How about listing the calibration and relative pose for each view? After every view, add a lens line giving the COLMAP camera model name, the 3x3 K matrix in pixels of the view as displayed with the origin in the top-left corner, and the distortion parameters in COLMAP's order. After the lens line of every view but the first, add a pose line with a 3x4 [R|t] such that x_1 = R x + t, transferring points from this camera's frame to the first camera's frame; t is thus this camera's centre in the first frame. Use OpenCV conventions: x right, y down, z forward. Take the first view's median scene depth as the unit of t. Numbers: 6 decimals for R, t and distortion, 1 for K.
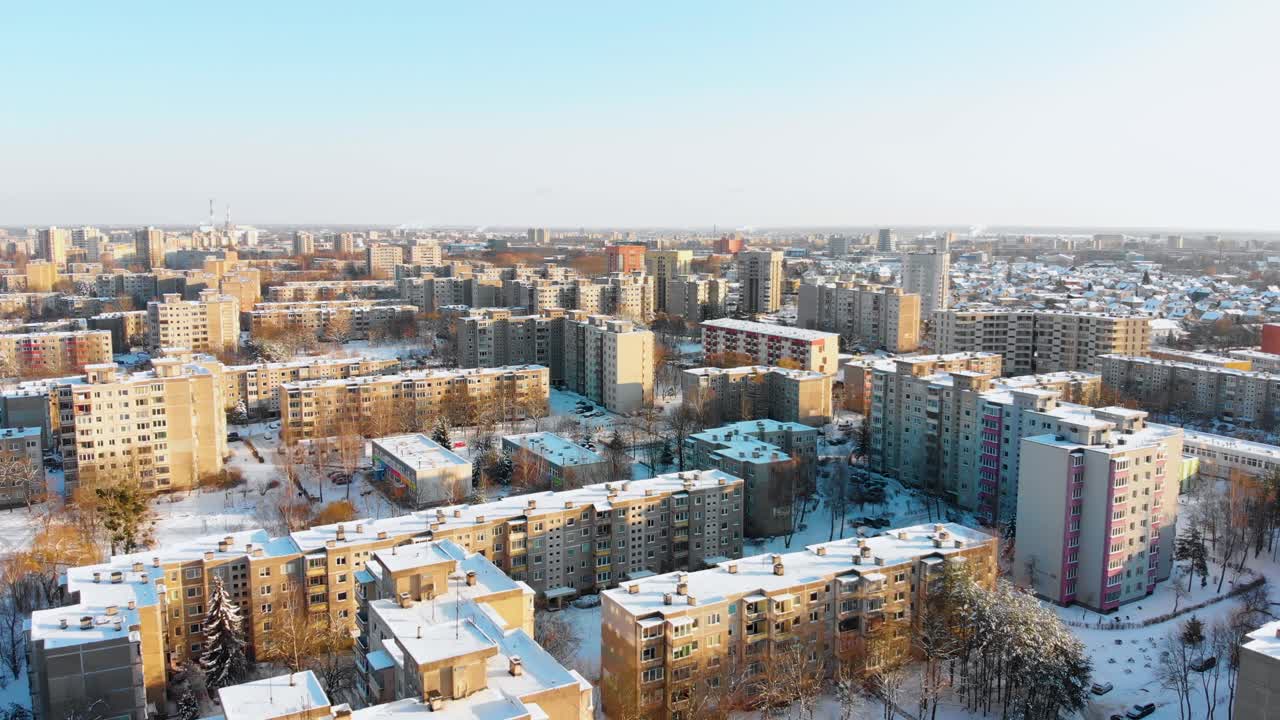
lens RADIAL K [[979.2, 0, 640.0], [0, 979.2, 360.0], [0, 0, 1]] dist [0.153900, -0.347575]
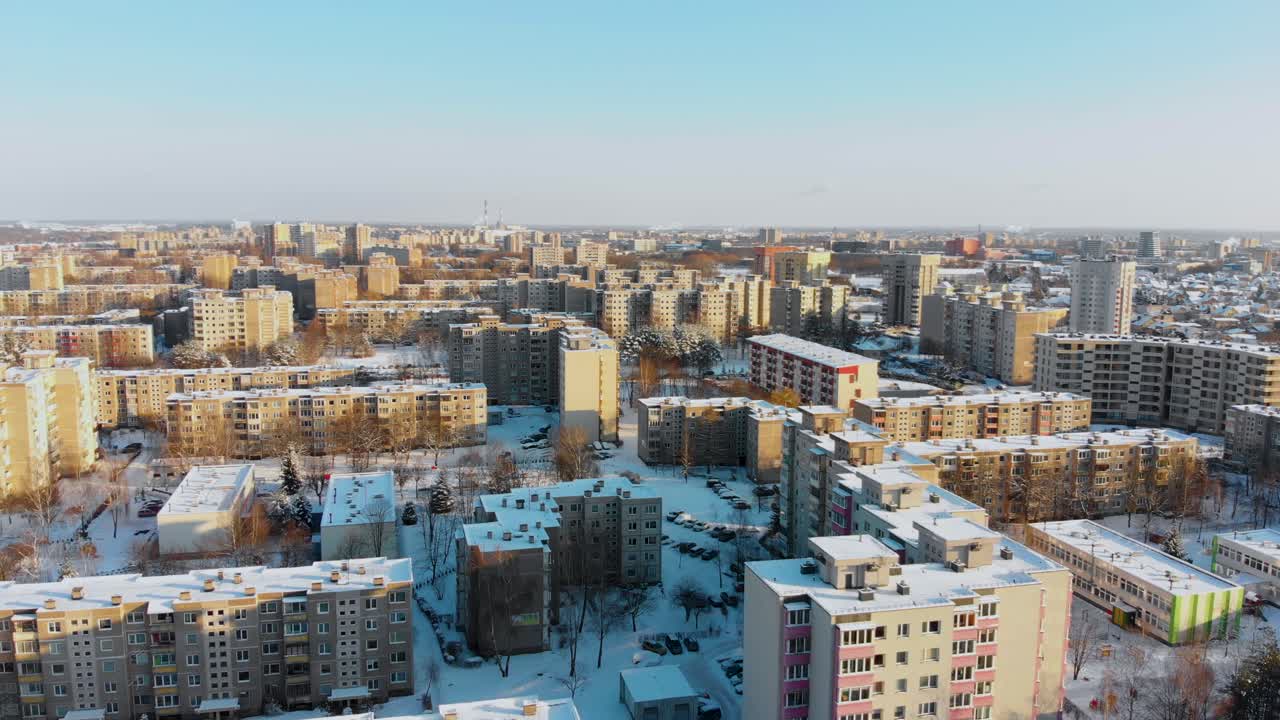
lens RADIAL K [[979.2, 0, 640.0], [0, 979.2, 360.0], [0, 0, 1]] dist [0.153900, -0.347575]
pose [[0.964161, 0.042424, -0.261904, 0.216014], [-0.042352, 0.999085, 0.005920, -0.022604], [0.261915, 0.005384, 0.965076, 0.174462]]
